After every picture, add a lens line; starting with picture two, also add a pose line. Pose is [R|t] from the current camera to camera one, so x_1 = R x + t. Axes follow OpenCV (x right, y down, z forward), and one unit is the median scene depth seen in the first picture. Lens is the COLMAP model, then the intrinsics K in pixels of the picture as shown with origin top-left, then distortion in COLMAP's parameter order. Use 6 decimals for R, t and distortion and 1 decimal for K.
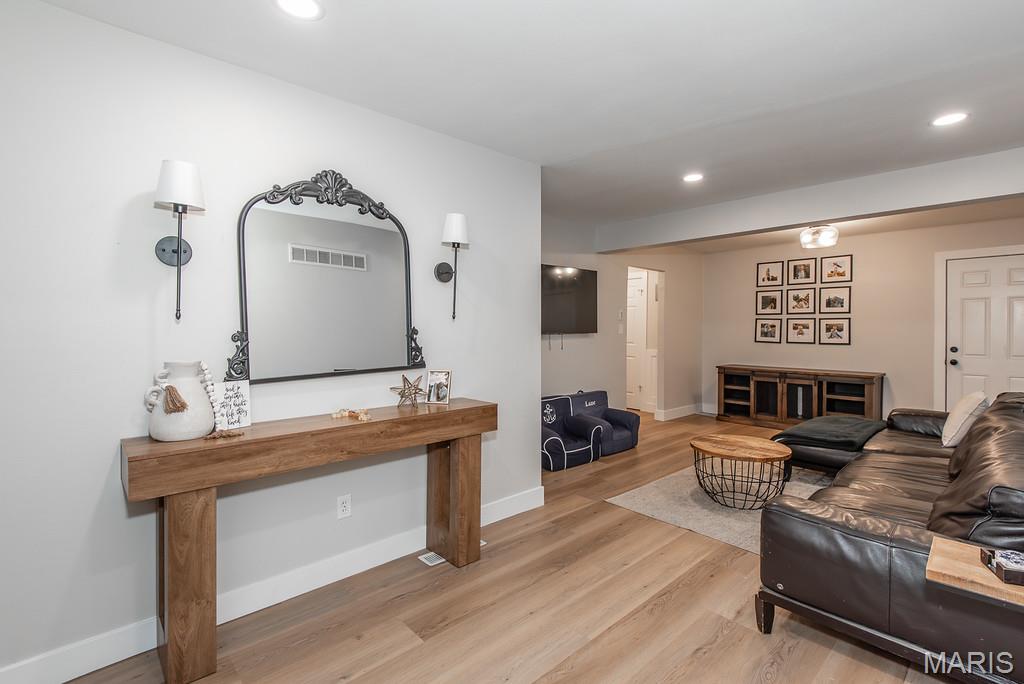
lens RADIAL K [[481.4, 0, 512.2], [0, 481.4, 335.9], [0, 0, 1]] dist [0.000409, -0.000563]
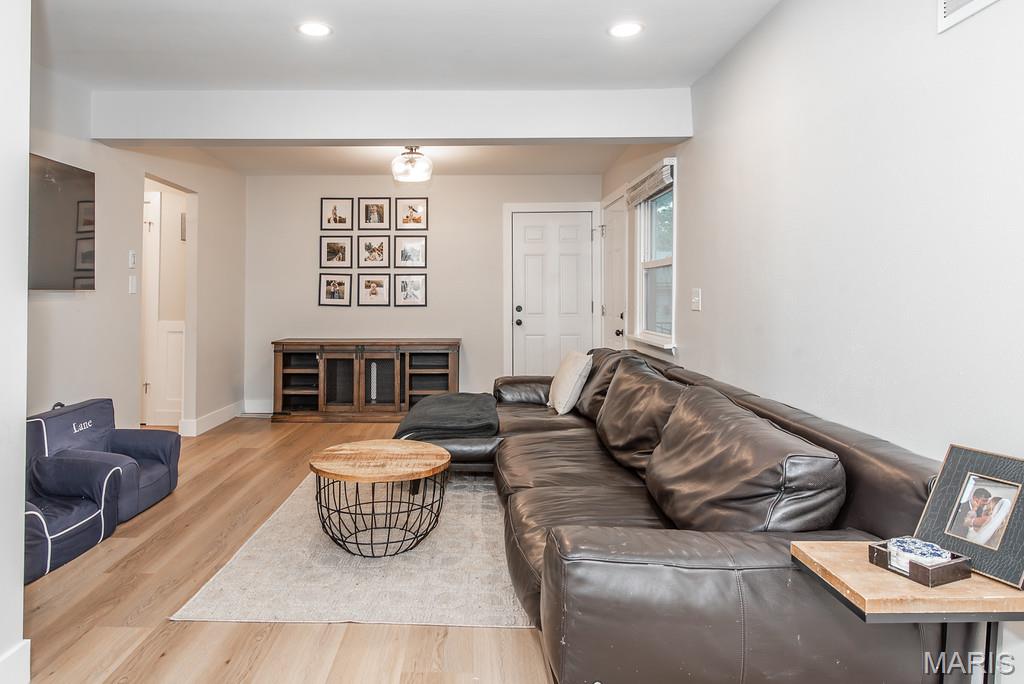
lens RADIAL K [[666.5, 0, 505.3], [0, 666.5, 279.8], [0, 0, 1]] dist [0.025869, -0.014072]
pose [[0.691685, 0.008958, 0.722144, -0.032199], [0.016566, 0.999463, -0.028266, 0.007897], [-0.722010, 0.031514, 0.691165, 0.115866]]
